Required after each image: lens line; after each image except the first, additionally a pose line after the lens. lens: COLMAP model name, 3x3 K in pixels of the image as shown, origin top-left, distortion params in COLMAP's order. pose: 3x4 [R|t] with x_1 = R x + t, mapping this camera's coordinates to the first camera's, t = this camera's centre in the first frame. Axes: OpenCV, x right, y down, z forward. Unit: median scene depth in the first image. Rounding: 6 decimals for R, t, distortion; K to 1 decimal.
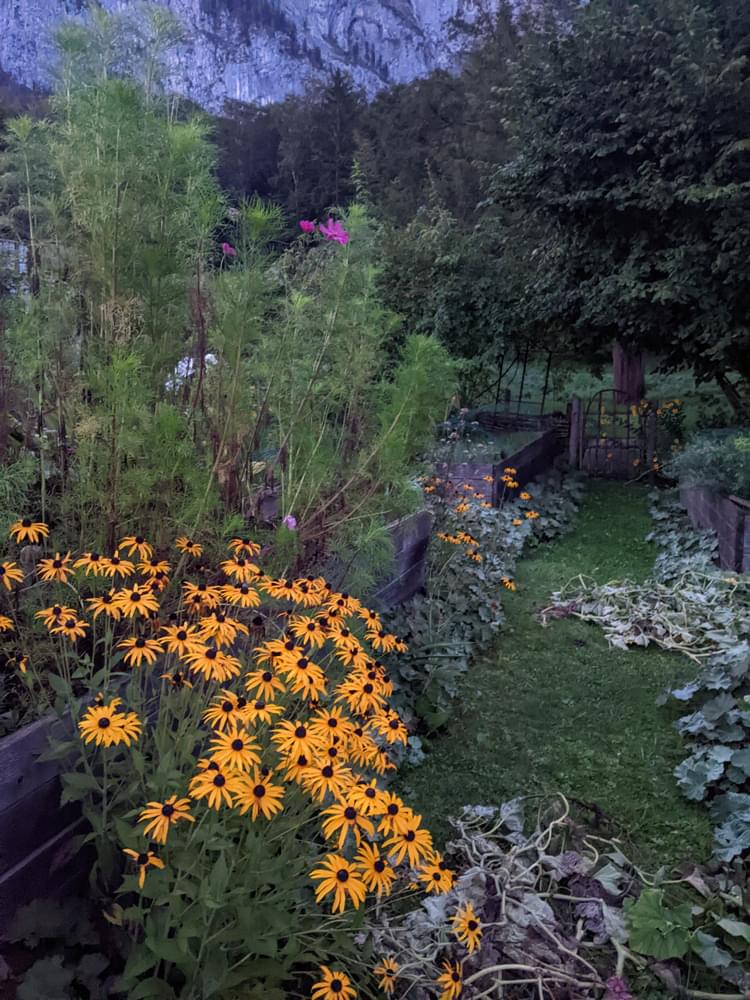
lens RADIAL K [[782.9, 0, 371.7], [0, 782.9, 520.4], [0, 0, 1]] dist [0.075923, -0.126597]
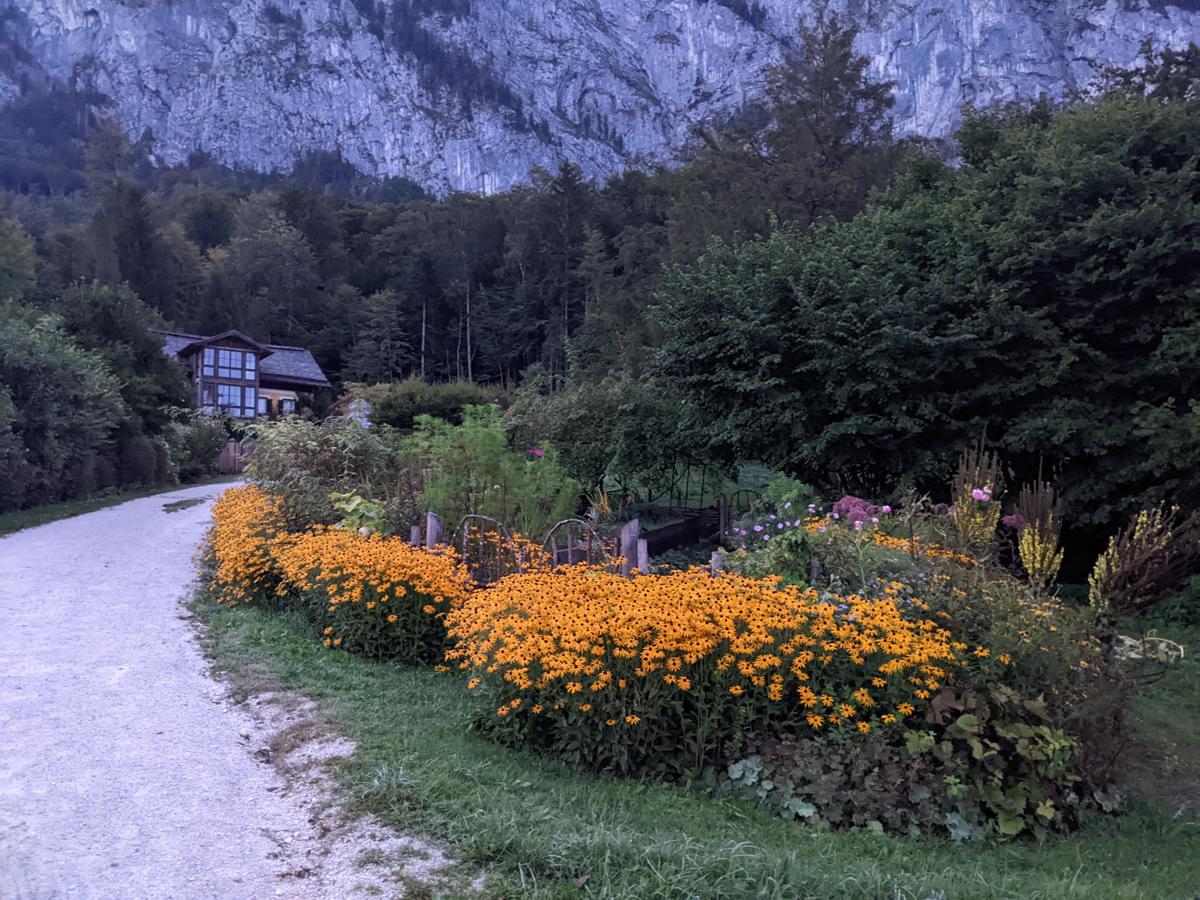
lens RADIAL K [[937.2, 0, 595.9], [0, 937.2, 477.4], [0, 0, 1]] dist [0.068390, -0.111906]
pose [[0.999672, -0.019348, -0.016797, 0.130371], [0.016134, 0.984623, -0.173946, 0.218886], [0.019904, 0.173617, 0.984612, -1.451590]]
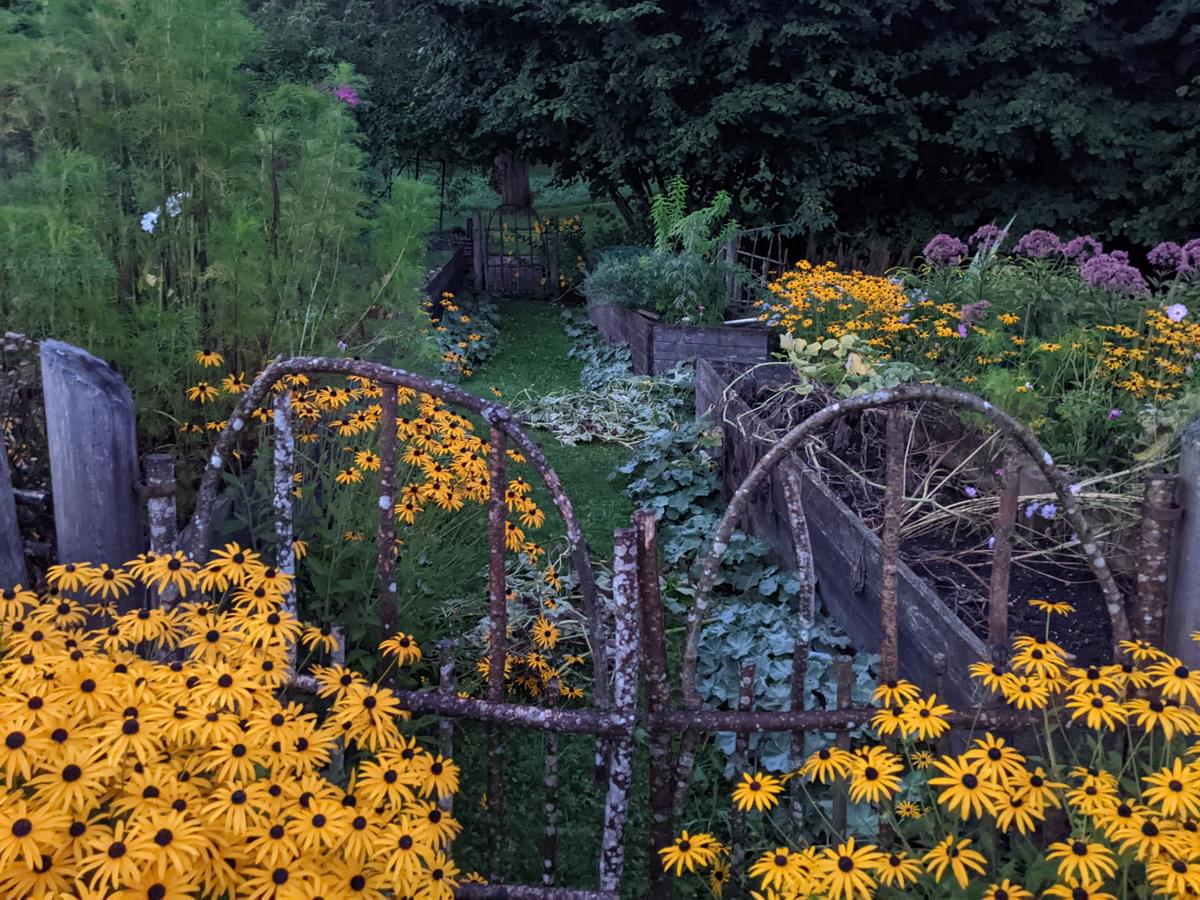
lens RADIAL K [[937.2, 0, 595.9], [0, 937.2, 477.4], [0, 0, 1]] dist [0.068390, -0.111906]
pose [[0.916065, -0.119034, 0.382957, -0.167583], [0.068072, 0.987230, 0.144026, 0.009453], [-0.395210, -0.105869, 0.912470, -0.258219]]
